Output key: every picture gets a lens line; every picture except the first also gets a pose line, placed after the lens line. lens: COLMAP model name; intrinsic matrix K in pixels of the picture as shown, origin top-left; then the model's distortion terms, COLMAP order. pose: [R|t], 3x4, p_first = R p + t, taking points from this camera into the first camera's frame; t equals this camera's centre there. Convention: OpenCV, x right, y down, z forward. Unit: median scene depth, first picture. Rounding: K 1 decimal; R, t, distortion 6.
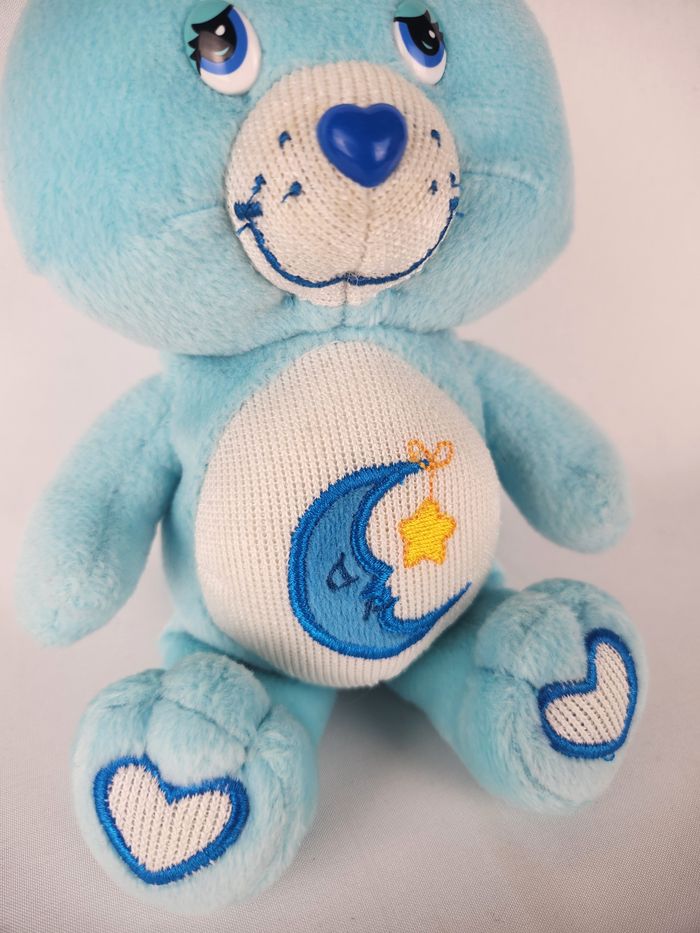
lens RADIAL K [[612.6, 0, 357.2], [0, 612.6, 475.5], [0, 0, 1]] dist [-0.014077, -0.029357]
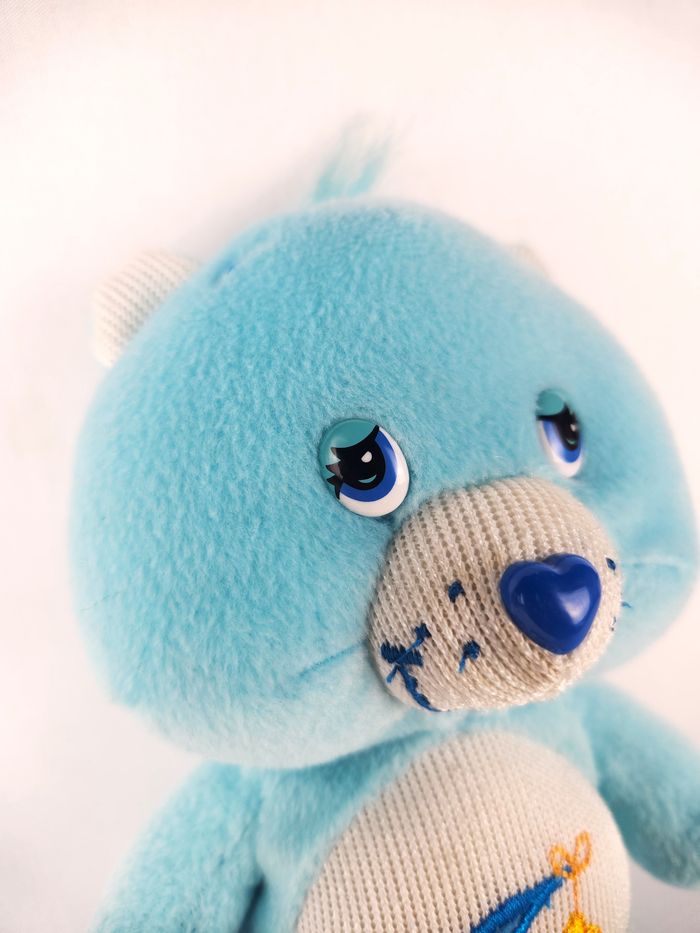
lens RADIAL K [[612.6, 0, 339.0], [0, 612.6, 486.9], [0, 0, 1]] dist [-0.014077, -0.029357]
pose [[0.996038, -0.030689, 0.083468, -0.328610], [0.045318, 0.982720, -0.179464, -0.517636], [-0.076518, 0.182535, 0.980217, 0.138284]]
